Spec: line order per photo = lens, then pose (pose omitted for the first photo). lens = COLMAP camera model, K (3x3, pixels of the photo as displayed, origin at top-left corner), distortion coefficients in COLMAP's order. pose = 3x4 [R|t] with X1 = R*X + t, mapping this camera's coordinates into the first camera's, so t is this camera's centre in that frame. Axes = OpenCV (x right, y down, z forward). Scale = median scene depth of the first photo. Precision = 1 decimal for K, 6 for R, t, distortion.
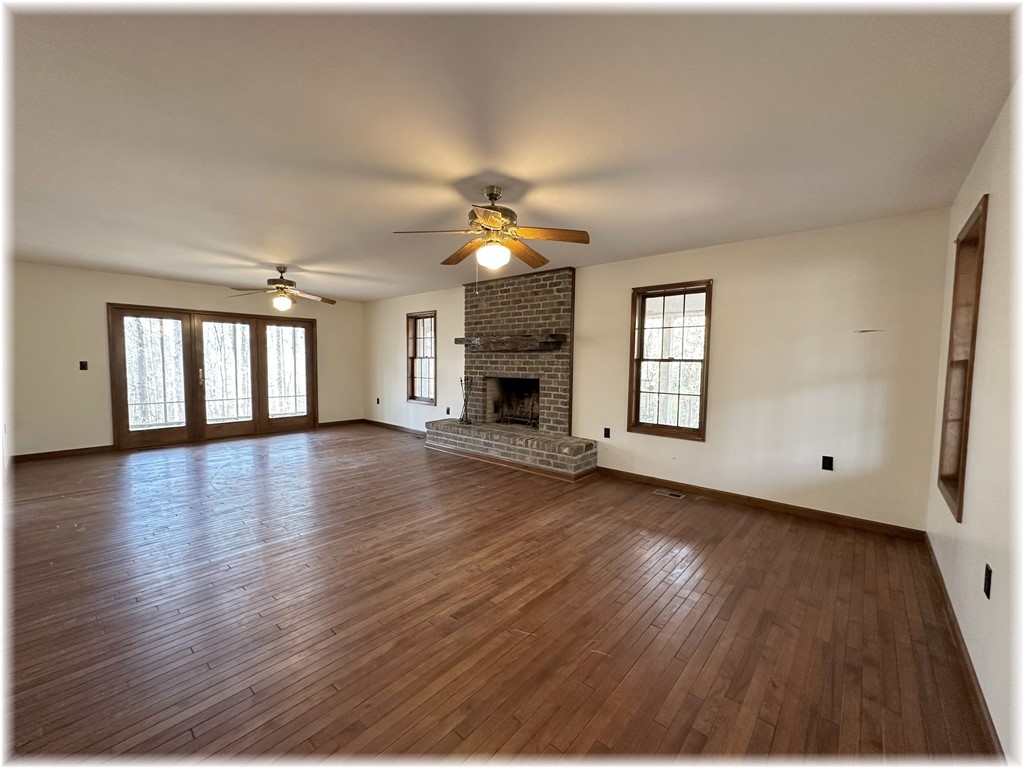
lens RADIAL K [[408.6, 0, 512.8], [0, 408.6, 384.9], [0, 0, 1]] dist [-0.003218, 0.000839]
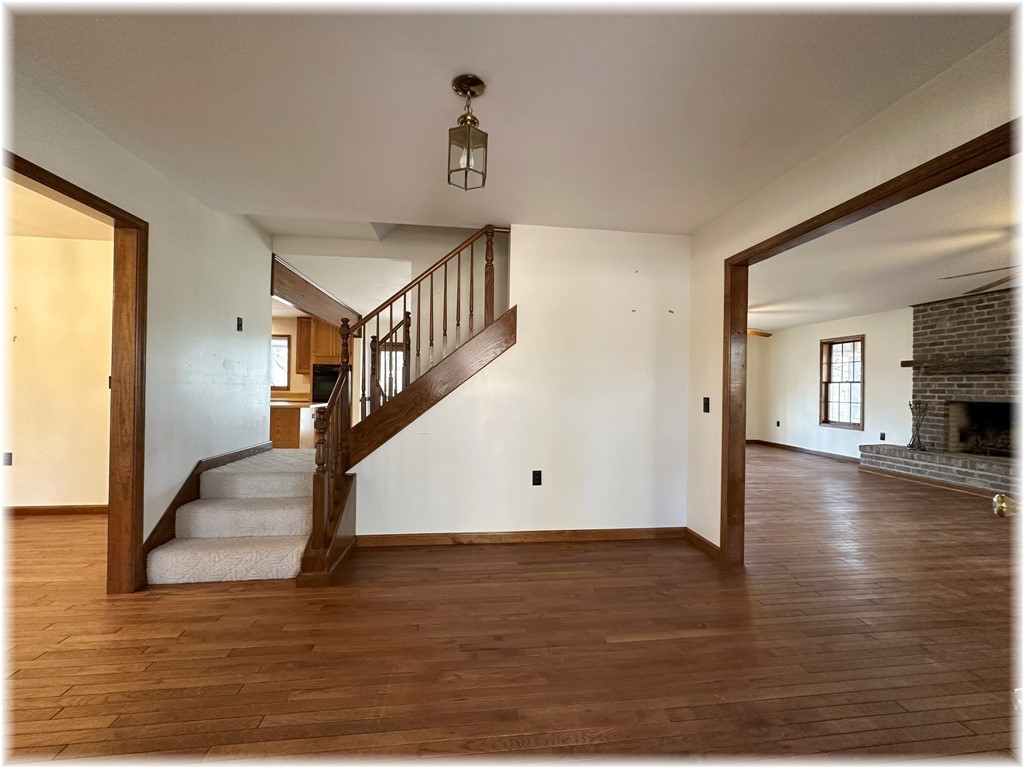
lens RADIAL K [[408.6, 0, 511.2], [0, 408.6, 384.5], [0, 0, 1]] dist [-0.003218, 0.000839]
pose [[0.744672, -0.005992, -0.667404, -0.198704], [-0.042454, 0.997510, -0.056324, 0.038533], [0.666079, 0.070277, 0.742563, -0.363462]]
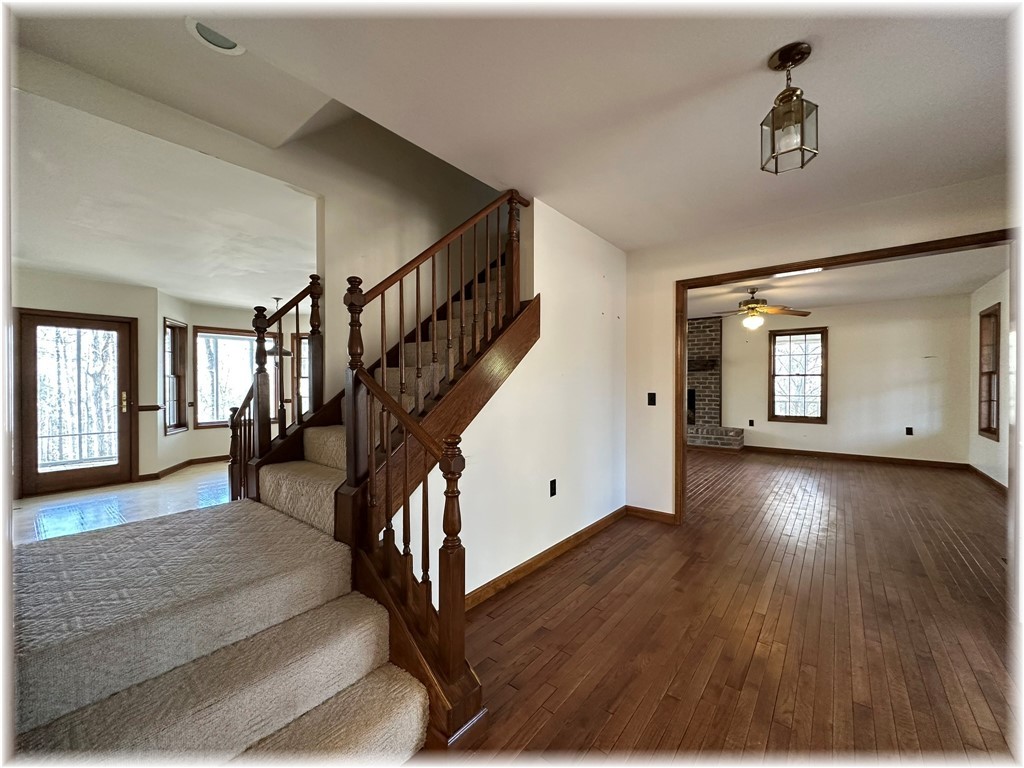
lens RADIAL K [[408.6, 0, 511.2], [0, 408.6, 383.1], [0, 0, 1]] dist [-0.003218, 0.000839]
pose [[0.998989, -0.015373, 0.042244, -0.622656], [0.017683, 0.998337, -0.054866, 0.030308], [-0.041330, 0.055557, 0.997600, -0.427198]]
